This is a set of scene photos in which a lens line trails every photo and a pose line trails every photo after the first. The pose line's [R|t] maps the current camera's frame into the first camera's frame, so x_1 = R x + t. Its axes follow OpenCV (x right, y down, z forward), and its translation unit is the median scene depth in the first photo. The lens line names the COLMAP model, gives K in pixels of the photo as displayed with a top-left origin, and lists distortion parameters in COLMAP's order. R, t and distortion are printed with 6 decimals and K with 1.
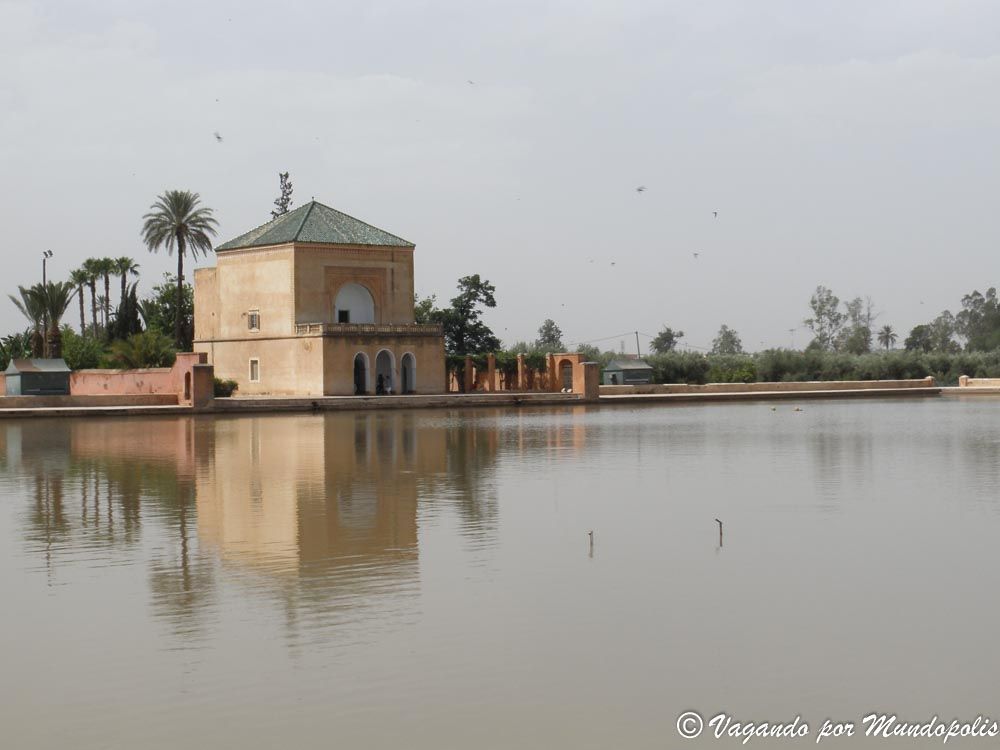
lens RADIAL K [[1862.5, 0, 499.5], [0, 1862.5, 375.3], [0, 0, 1]] dist [0.053601, 0.000000]
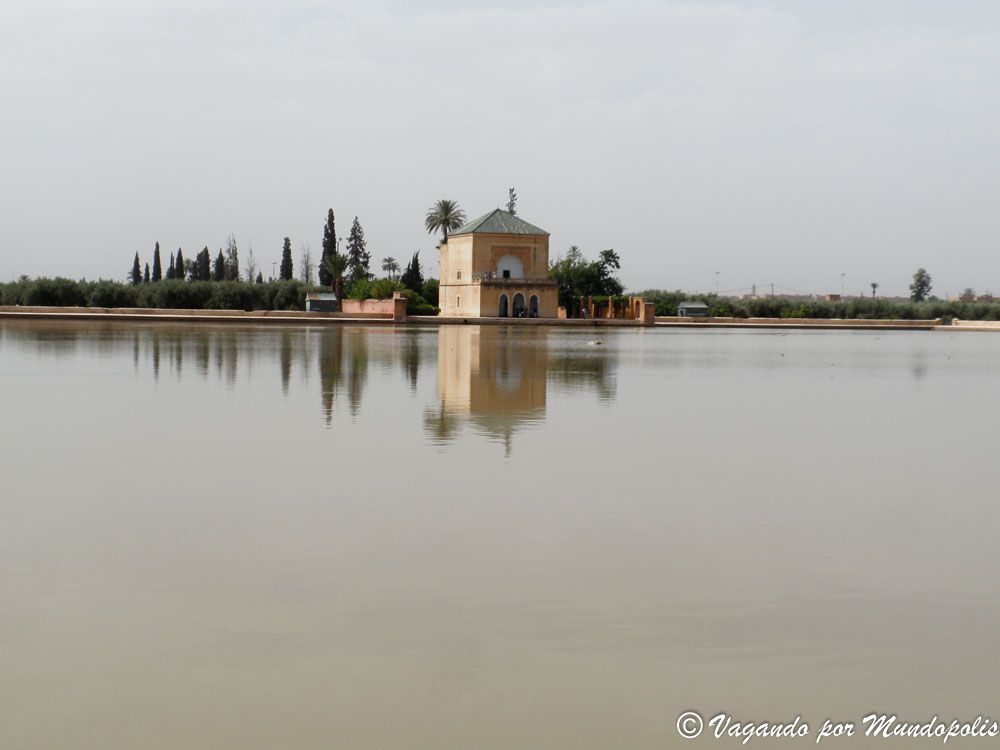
lens RADIAL K [[1862.5, 0, 500.3], [0, 1862.5, 375.1], [0, 0, 1]] dist [0.053601, 0.000000]
pose [[0.919079, 0.043133, -0.391705, 0.619515], [-0.028123, 0.998637, 0.043979, -0.012541], [0.393068, -0.029404, 0.919039, -0.660278]]
